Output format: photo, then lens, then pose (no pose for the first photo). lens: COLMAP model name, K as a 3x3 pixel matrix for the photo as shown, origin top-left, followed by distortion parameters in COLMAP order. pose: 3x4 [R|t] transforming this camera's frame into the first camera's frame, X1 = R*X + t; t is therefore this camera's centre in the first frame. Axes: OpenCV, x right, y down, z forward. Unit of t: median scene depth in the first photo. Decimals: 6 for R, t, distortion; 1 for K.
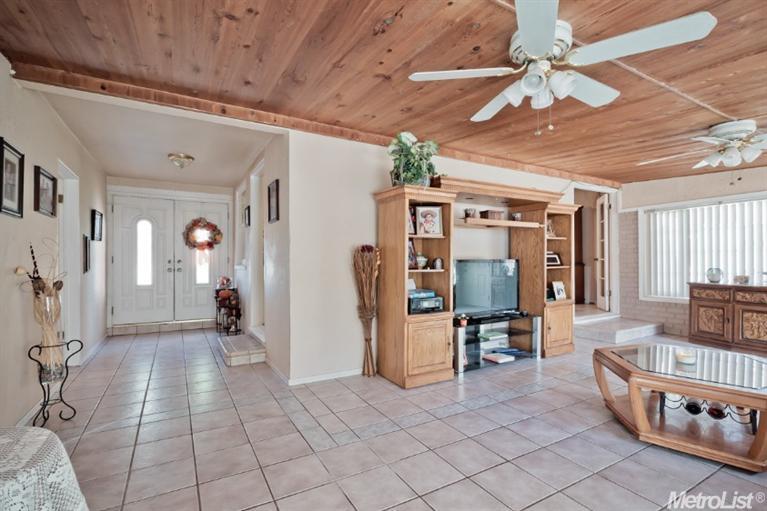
lens RADIAL K [[364.2, 0, 381.9], [0, 364.2, 260.5], [0, 0, 1]] dist [0.005140, -0.000400]
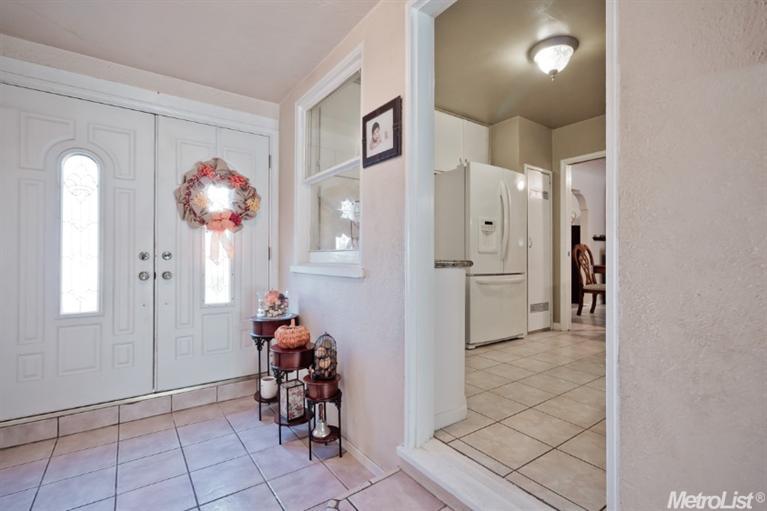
lens RADIAL K [[364.2, 0, 381.3], [0, 364.2, 251.4], [0, 0, 1]] dist [0.005140, -0.000400]
pose [[0.995186, 0.001174, 0.097995, -0.324600], [-0.001111, 0.999999, -0.000698, -0.002800], [-0.097996, 0.000585, 0.995187, 0.511594]]
